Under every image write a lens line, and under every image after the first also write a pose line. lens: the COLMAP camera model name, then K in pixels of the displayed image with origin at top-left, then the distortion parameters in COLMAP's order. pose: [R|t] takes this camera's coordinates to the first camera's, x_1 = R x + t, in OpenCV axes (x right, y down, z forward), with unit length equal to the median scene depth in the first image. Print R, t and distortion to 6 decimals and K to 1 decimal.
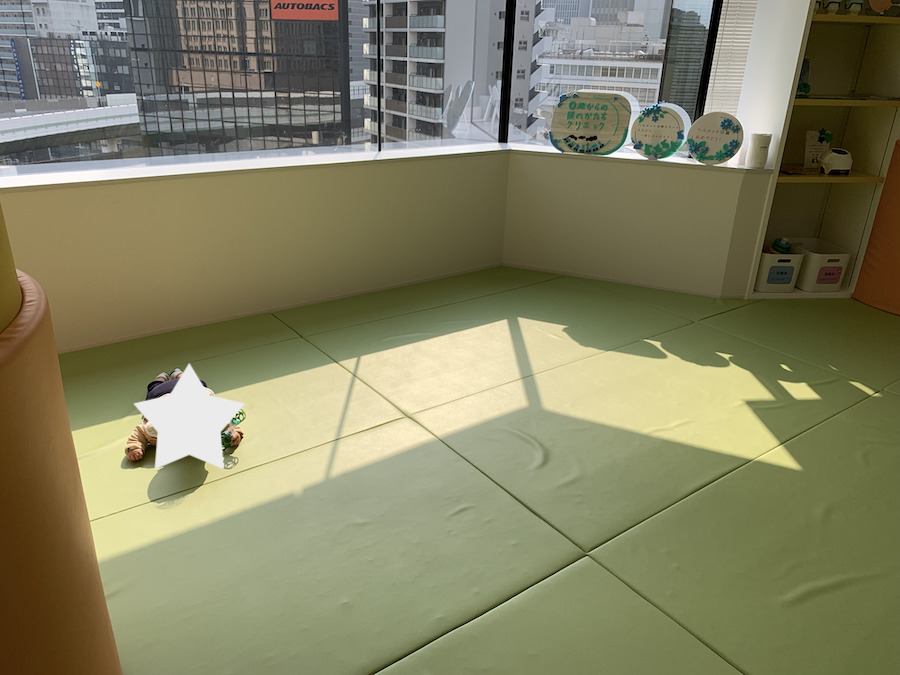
lens RADIAL K [[691.7, 0, 452.0], [0, 691.7, 336.7], [0, 0, 1]] dist [0.012580, 0.002552]
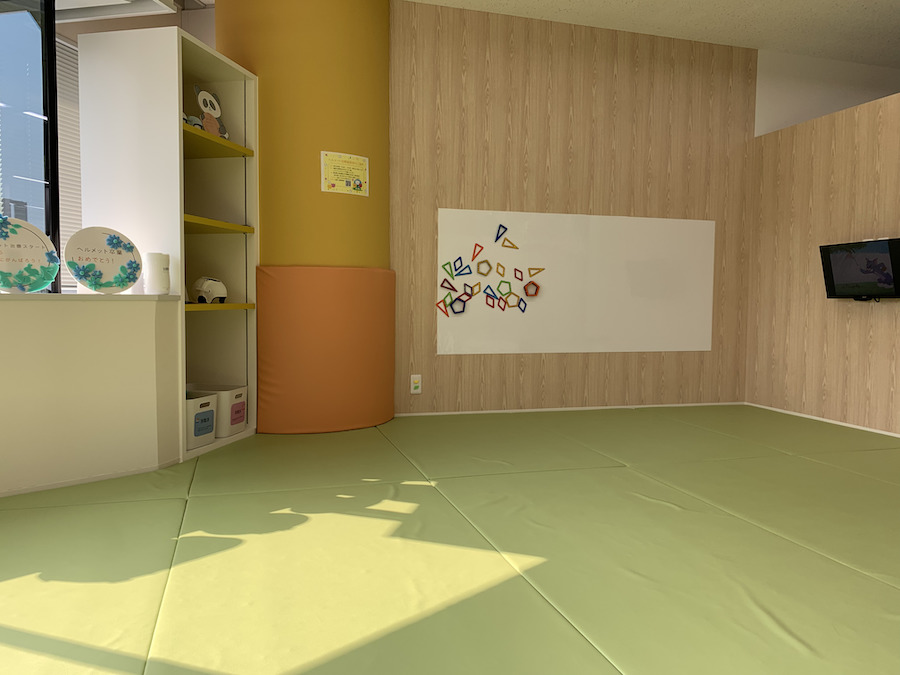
lens RADIAL K [[691.7, 0, 448.9], [0, 691.7, 335.0], [0, 0, 1]] dist [0.012580, 0.002552]
pose [[0.333986, -0.081429, 0.939054, -0.198168], [0.367659, 0.928603, -0.050239, -0.039893], [-0.867917, 0.362031, 0.340078, 0.459497]]
